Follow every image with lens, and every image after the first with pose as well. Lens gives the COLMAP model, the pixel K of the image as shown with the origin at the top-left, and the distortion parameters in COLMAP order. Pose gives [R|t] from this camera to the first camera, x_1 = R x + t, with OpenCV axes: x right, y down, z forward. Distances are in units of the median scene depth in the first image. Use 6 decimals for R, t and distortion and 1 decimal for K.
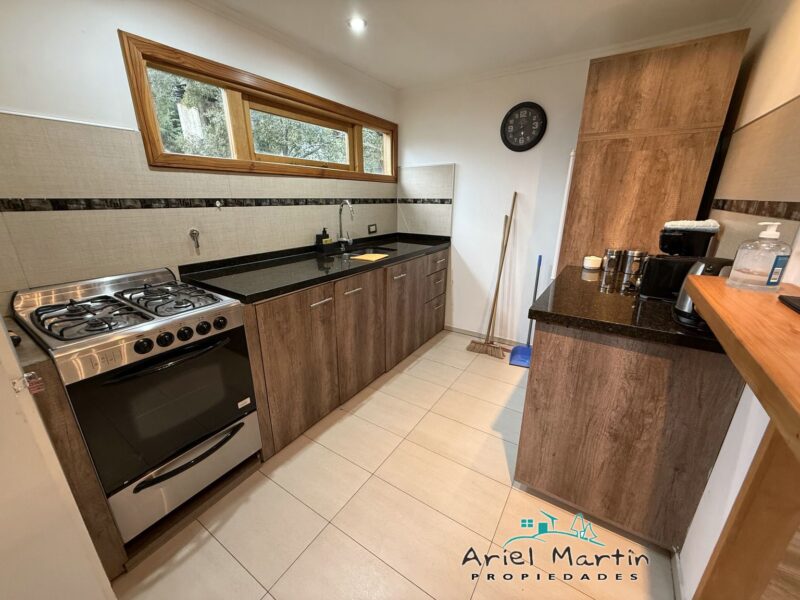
lens RADIAL K [[320.9, 0, 400.0], [0, 320.9, 300.0], [0, 0, 1]] dist [0.000097, -0.000026]
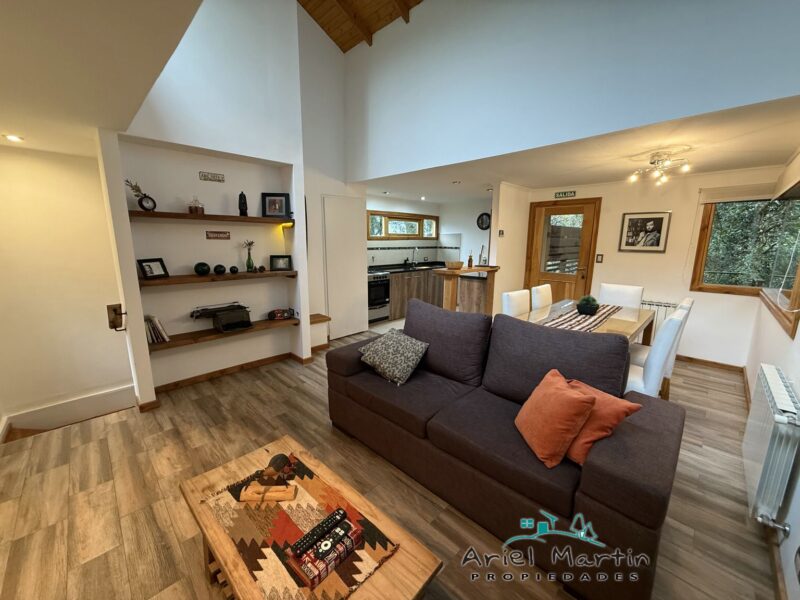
lens RADIAL K [[320.9, 0, 400.0], [0, 320.9, 300.0], [0, 0, 1]] dist [0.000097, -0.000026]
pose [[0.980794, 0.043244, -0.190190, 0.229542], [-0.065930, 0.991219, -0.114618, 0.438140], [0.183564, 0.124956, 0.975034, -1.581739]]
